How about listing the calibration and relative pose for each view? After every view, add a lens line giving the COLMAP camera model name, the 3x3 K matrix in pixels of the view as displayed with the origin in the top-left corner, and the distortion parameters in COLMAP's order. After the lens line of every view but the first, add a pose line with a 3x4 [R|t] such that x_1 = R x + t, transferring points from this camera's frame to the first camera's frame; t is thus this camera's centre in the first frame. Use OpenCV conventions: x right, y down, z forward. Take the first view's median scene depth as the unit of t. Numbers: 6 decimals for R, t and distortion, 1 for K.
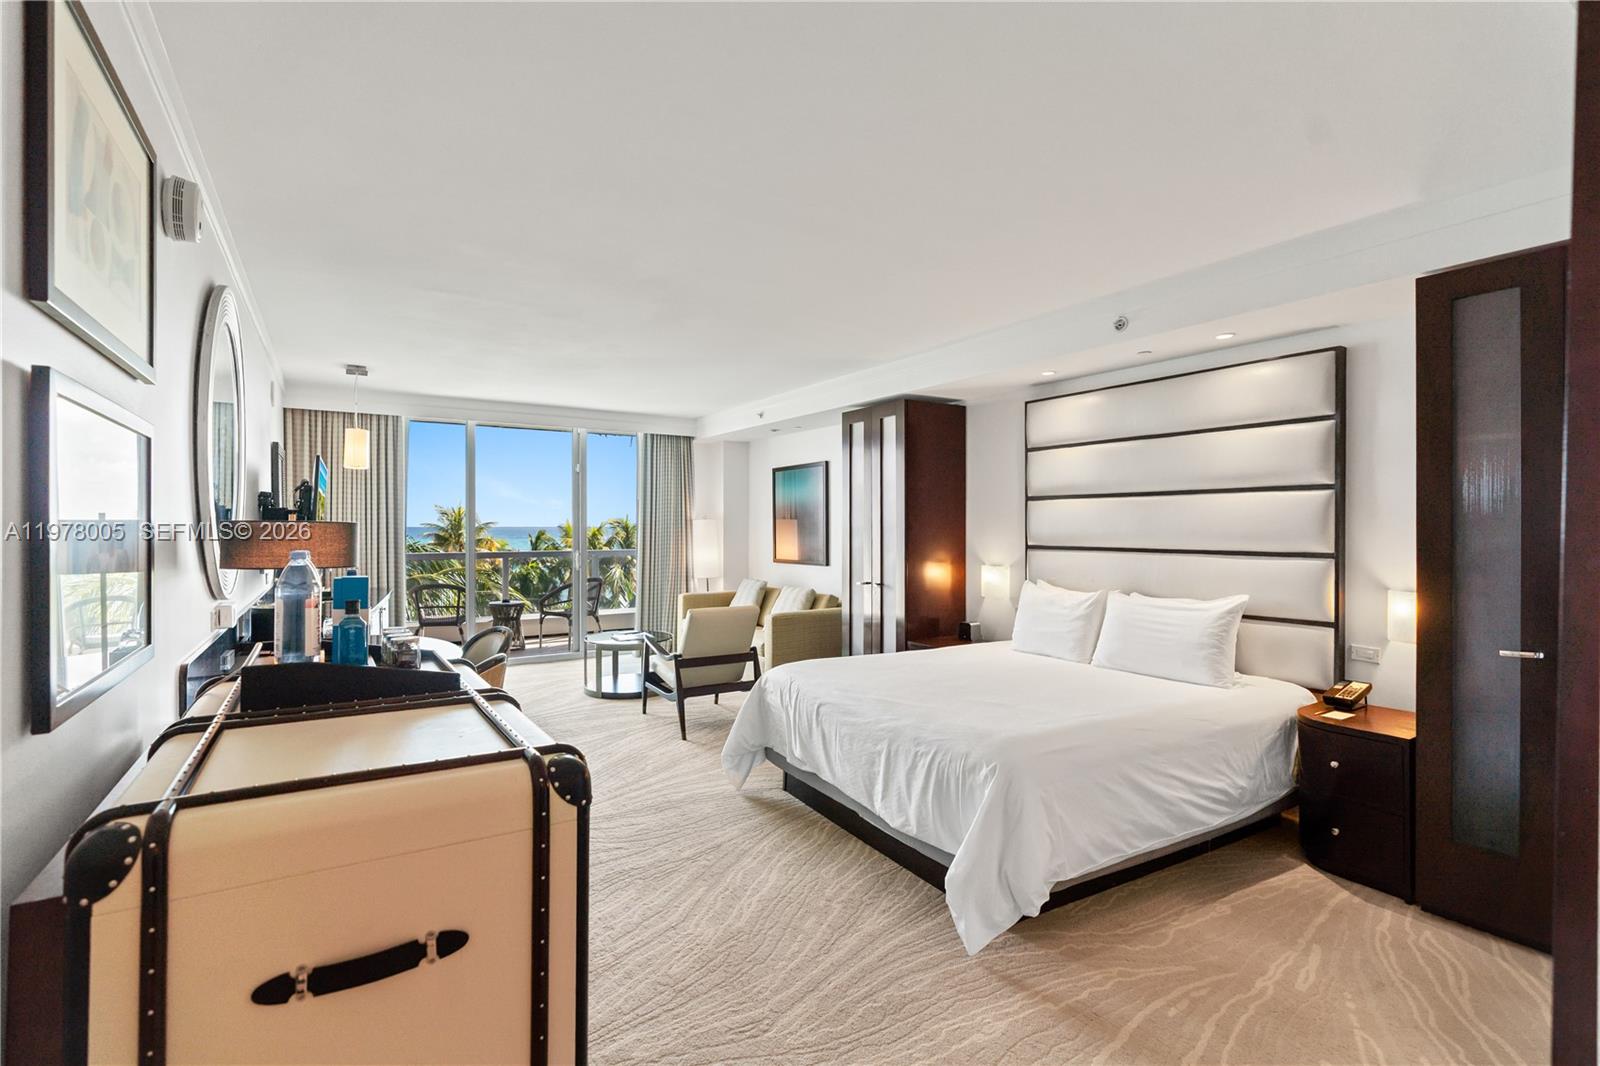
lens RADIAL K [[730.6, 0, 806.7], [0, 730.6, 534.6], [0, 0, 1]] dist [-0.010401, 0.004681]
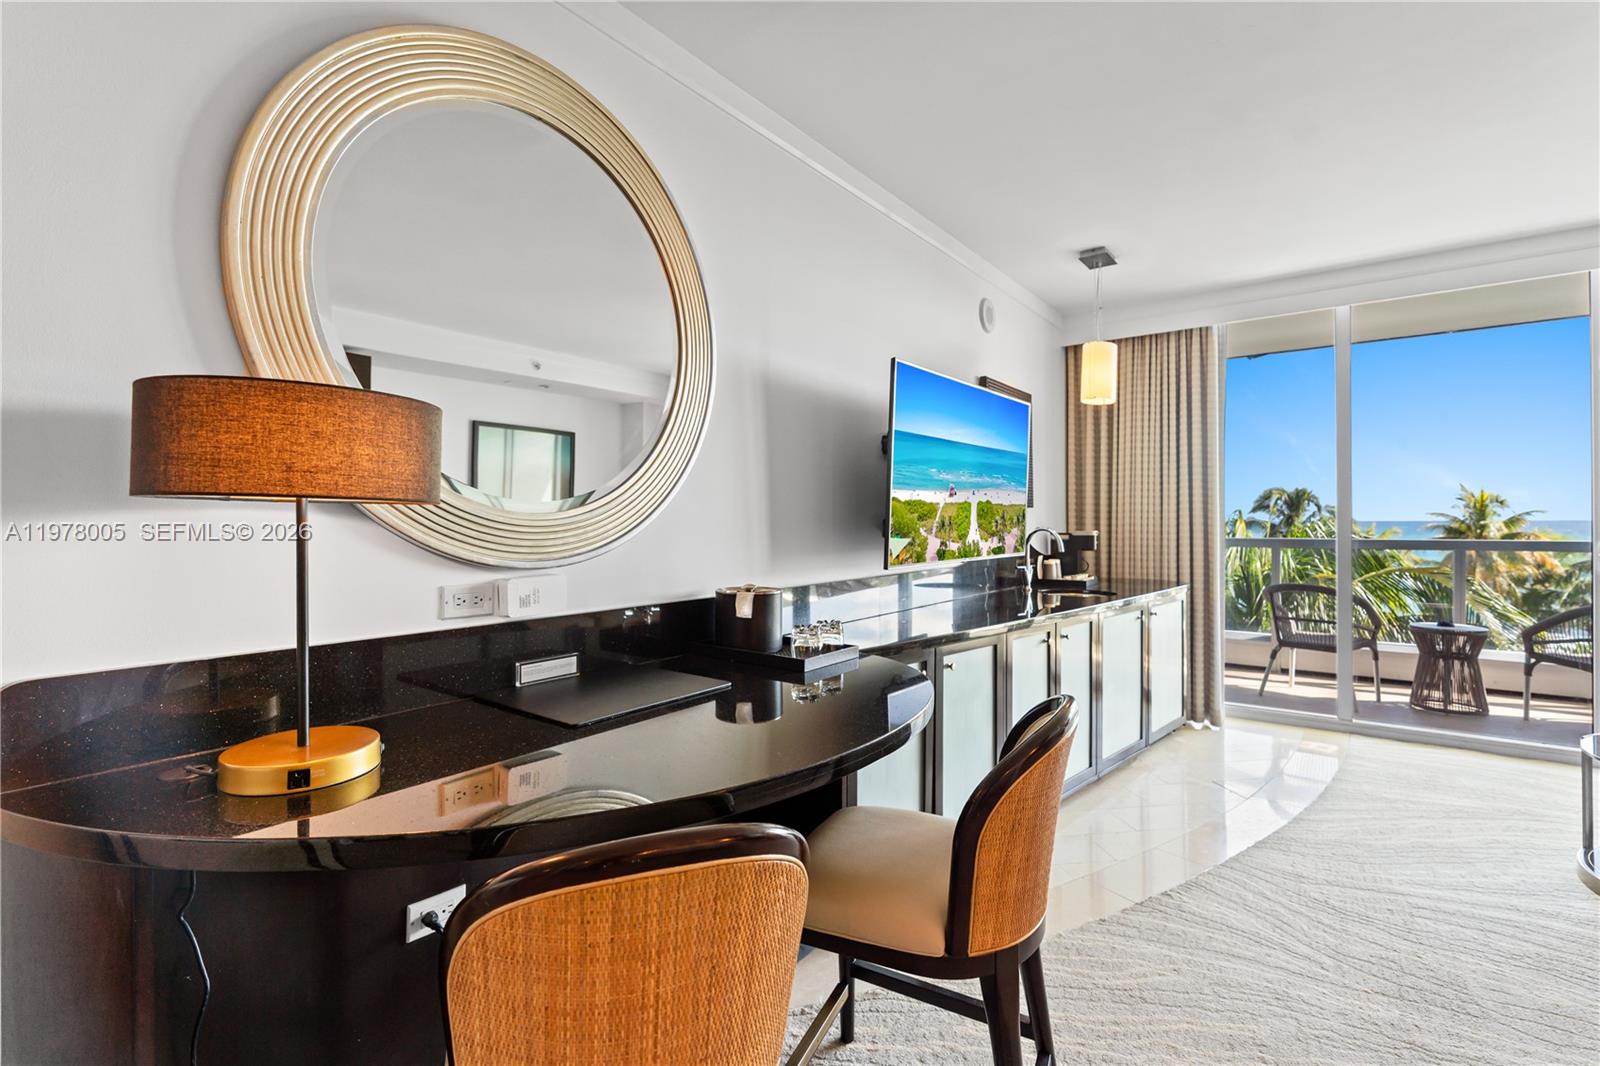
lens RADIAL K [[730.6, 0, 802.0], [0, 730.6, 510.3], [0, 0, 1]] dist [-0.010401, 0.004681]
pose [[0.347041, -0.016285, -0.937709, -0.077545], [-0.007335, 0.999772, -0.020077, 0.026448], [0.937821, 0.013846, 0.346842, 0.508042]]
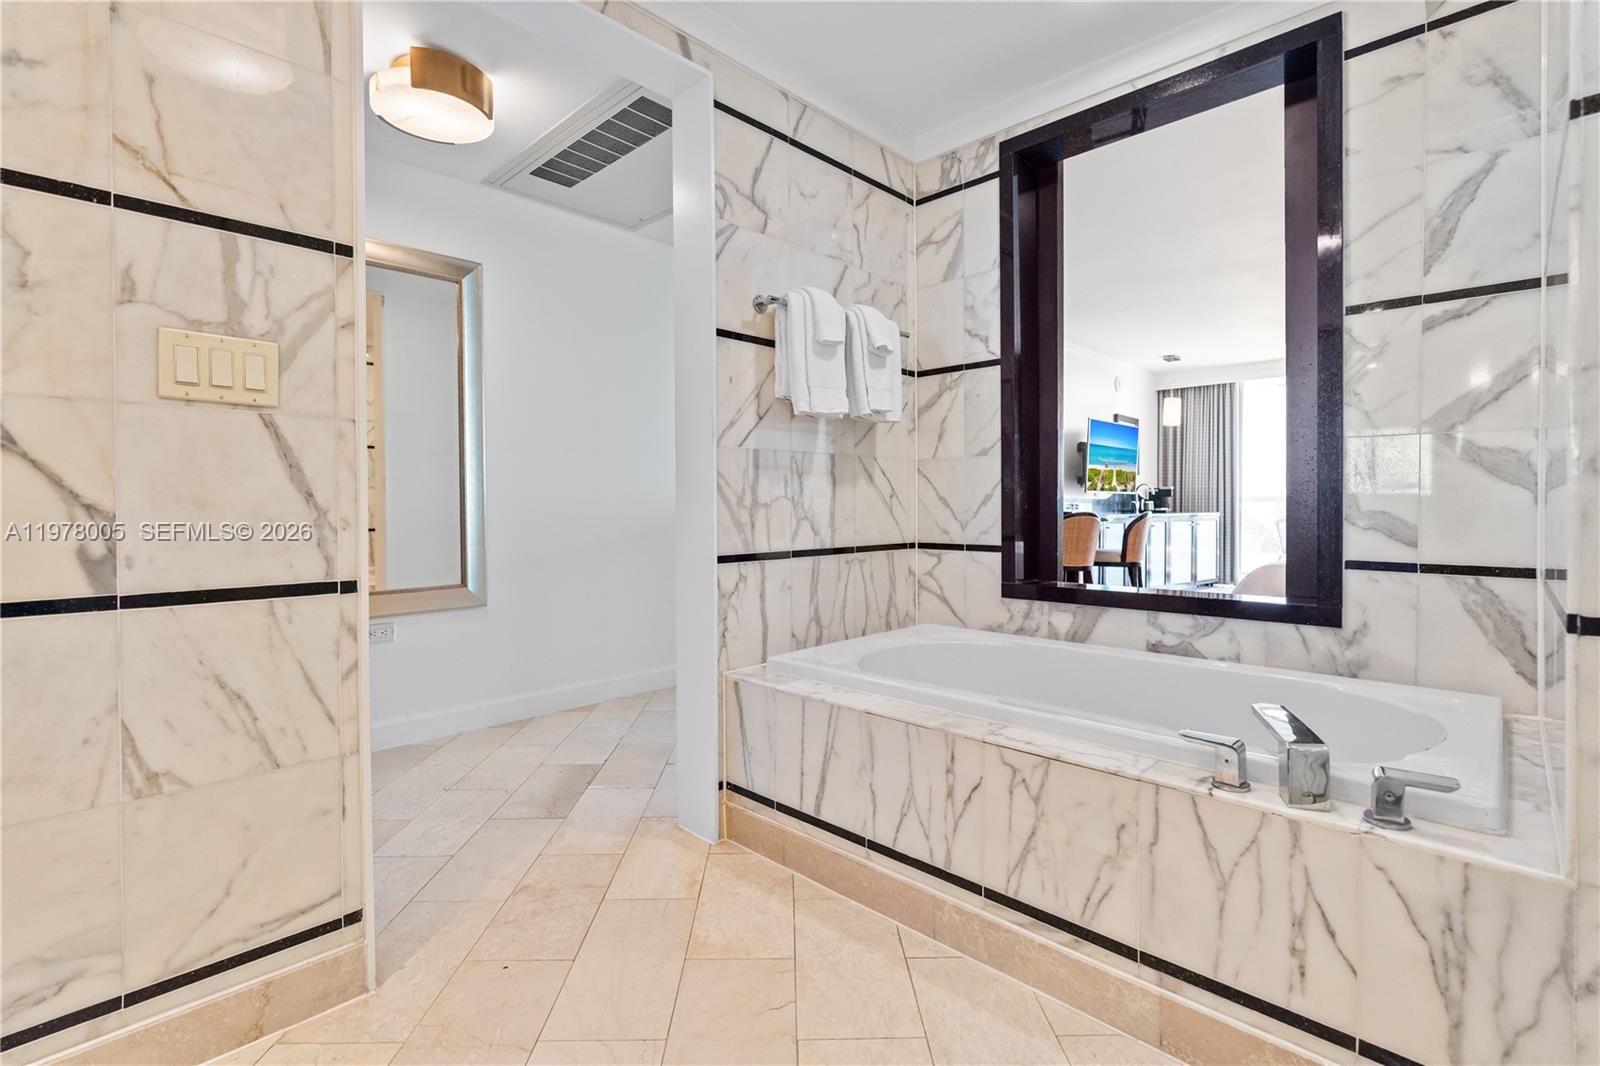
lens RADIAL K [[730.6, 0, 778.2], [0, 730.6, 512.6], [0, 0, 1]] dist [-0.010401, 0.004681]
pose [[0.199203, 0.000873, -0.979958, 0.680026], [-0.006358, 0.999980, -0.000402, 0.093716], [0.979938, 0.006311, 0.199205, -0.079807]]
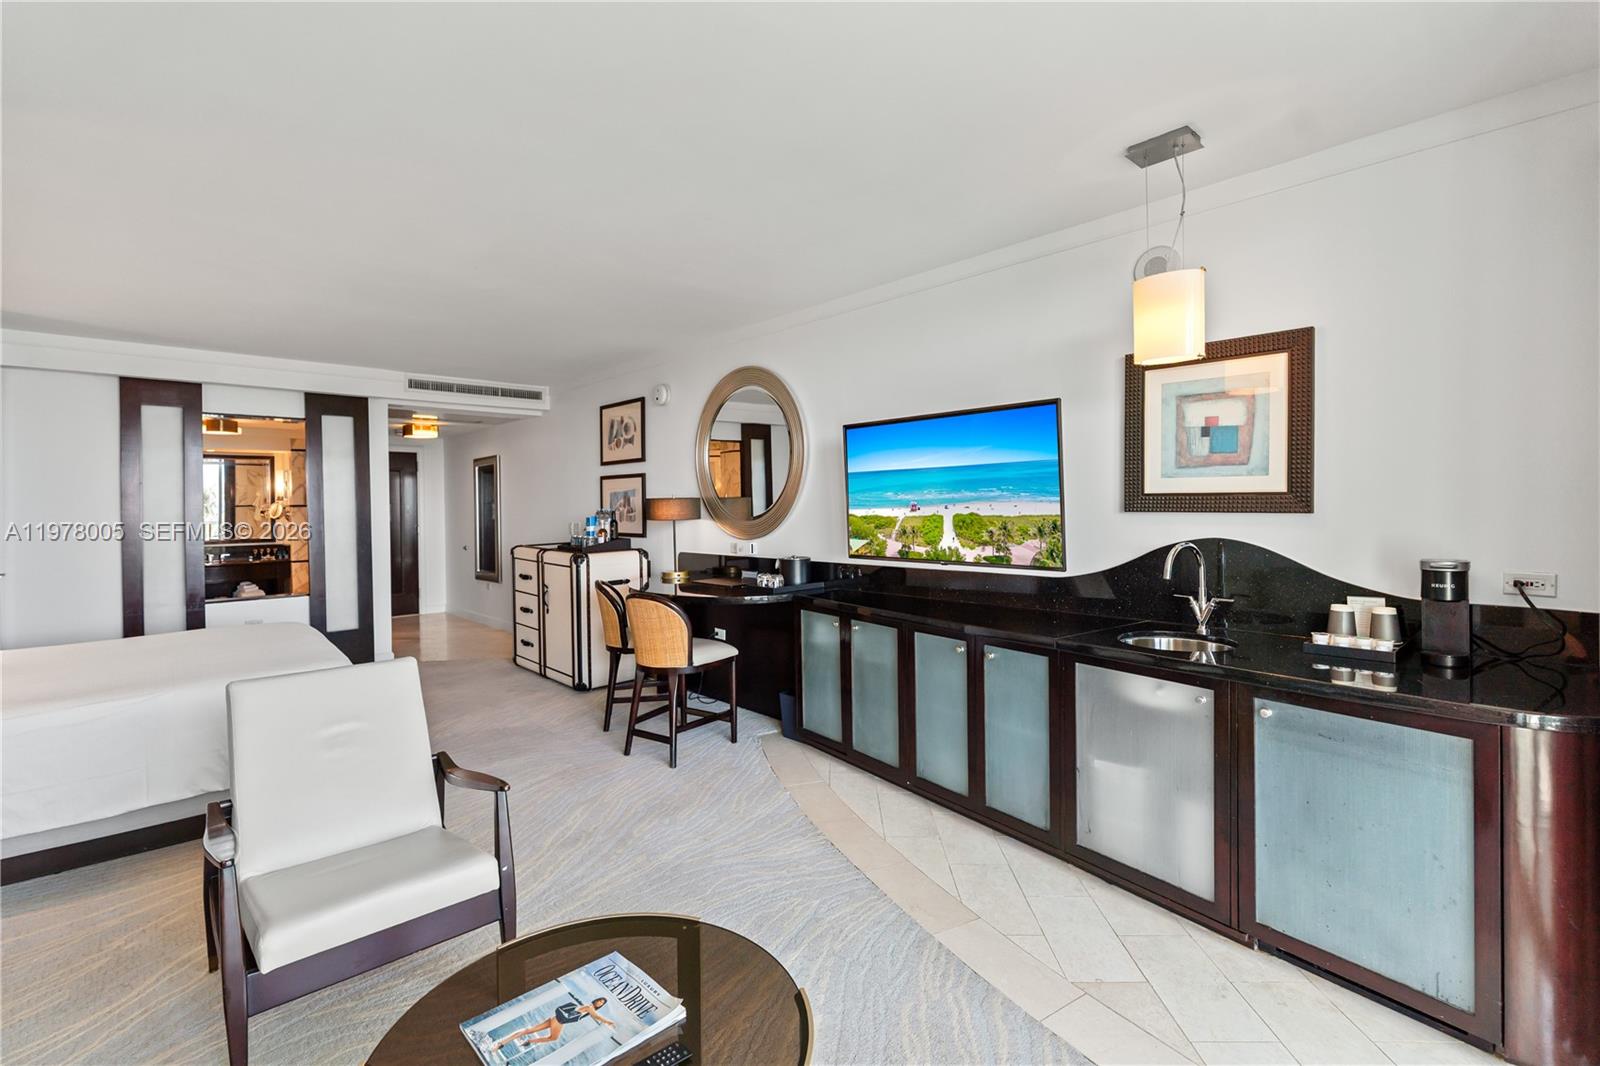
lens RADIAL K [[730.6, 0, 812.2], [0, 730.6, 507.1], [0, 0, 1]] dist [-0.010401, 0.004681]
pose [[-0.980005, 0.011352, -0.198650, -0.298877], [0.008702, 0.999861, 0.014208, -0.008545], [0.198783, 0.012196, -0.979968, 1.429436]]
